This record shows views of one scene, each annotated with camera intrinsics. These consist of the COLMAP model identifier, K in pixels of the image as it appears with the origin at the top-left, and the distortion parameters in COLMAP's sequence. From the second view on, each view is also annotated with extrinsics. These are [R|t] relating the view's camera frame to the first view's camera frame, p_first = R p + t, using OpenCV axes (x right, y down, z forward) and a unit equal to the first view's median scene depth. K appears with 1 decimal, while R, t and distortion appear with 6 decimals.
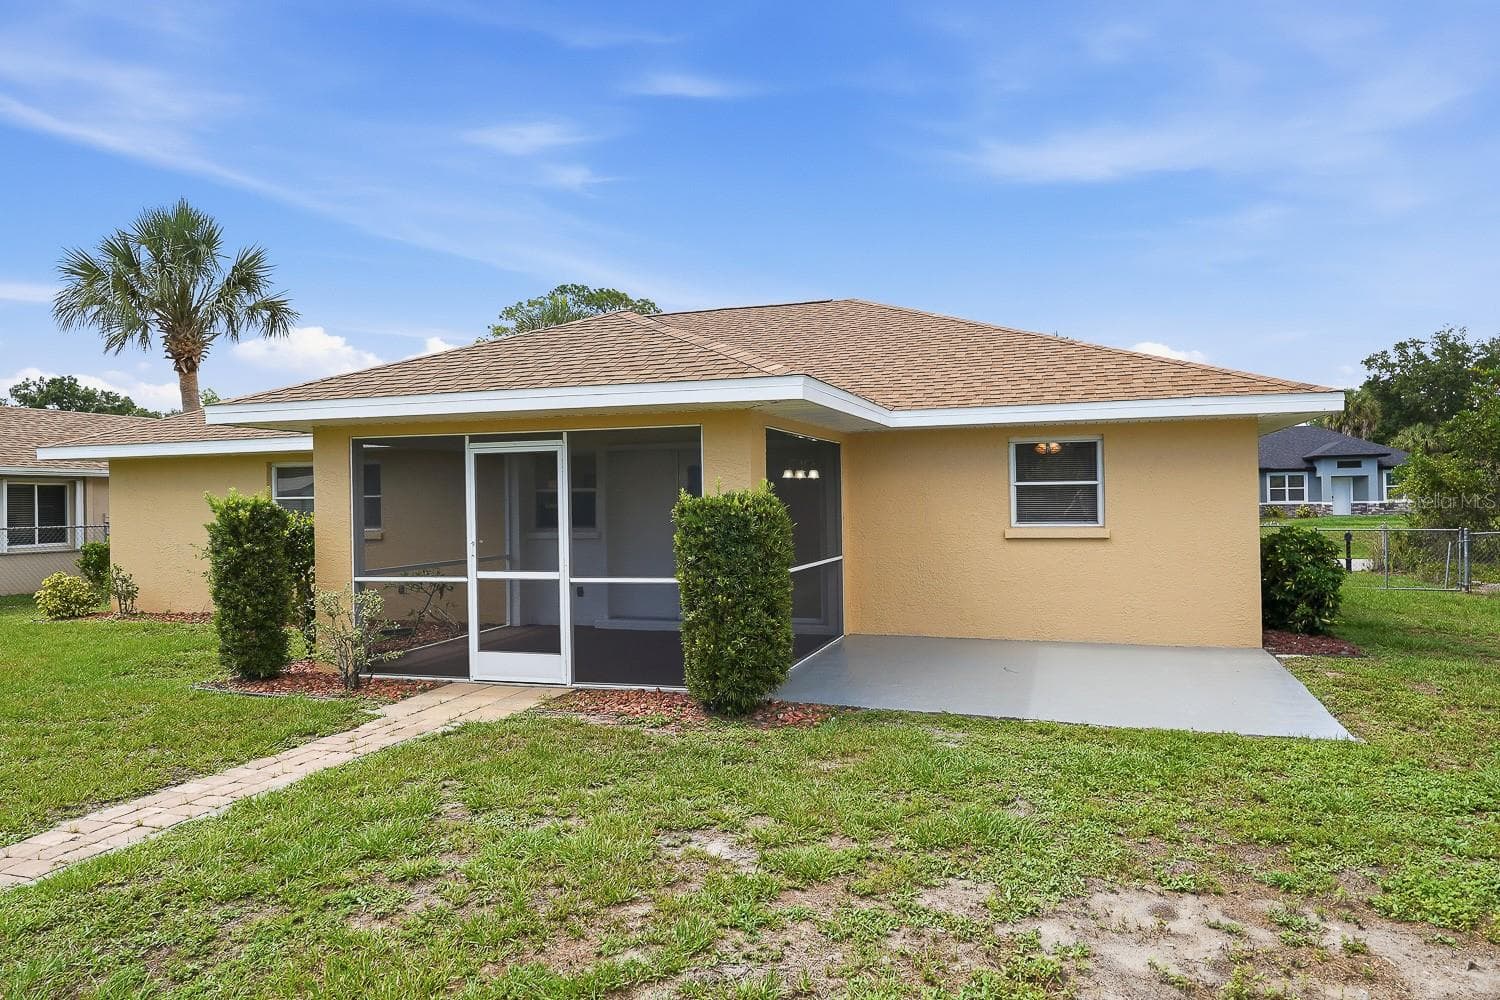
lens RADIAL K [[976.4, 0, 750.0], [0, 976.4, 500.0], [0, 0, 1]] dist [0.003592, 0.001391]
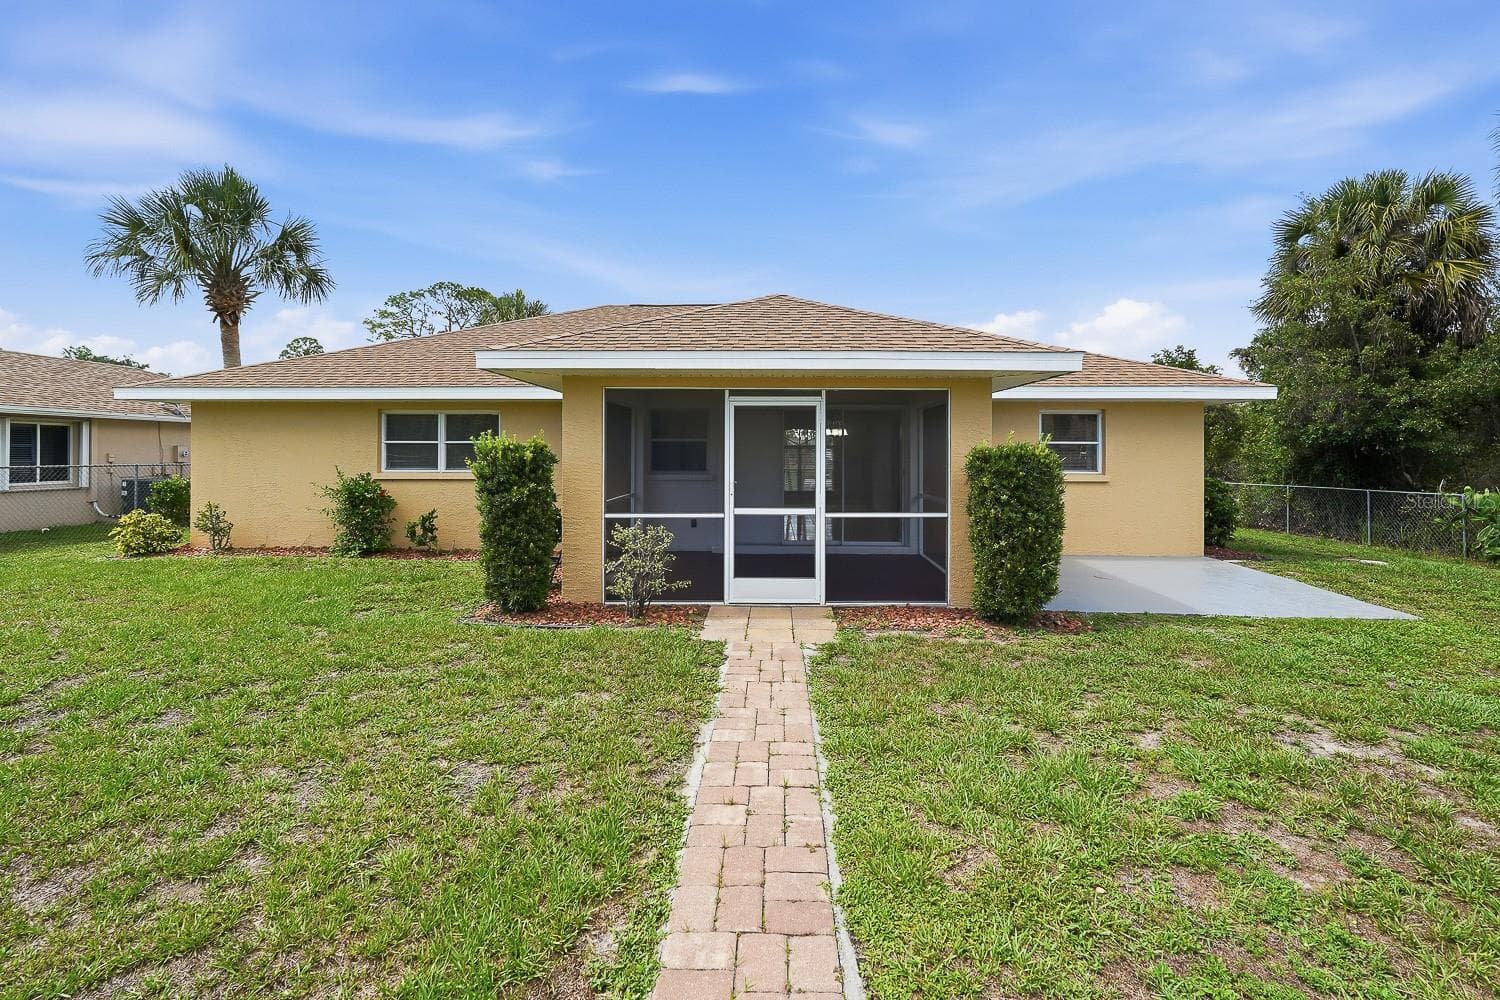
lens RADIAL K [[681.3, 0, 747.0], [0, 681.3, 453.8], [0, 0, 1]] dist [-0.003012, -0.000740]
pose [[0.958229, 0.016481, 0.285528, -0.473696], [-0.016373, 0.999862, -0.002764, 0.010372], [-0.285535, -0.002027, 0.958366, 0.217164]]
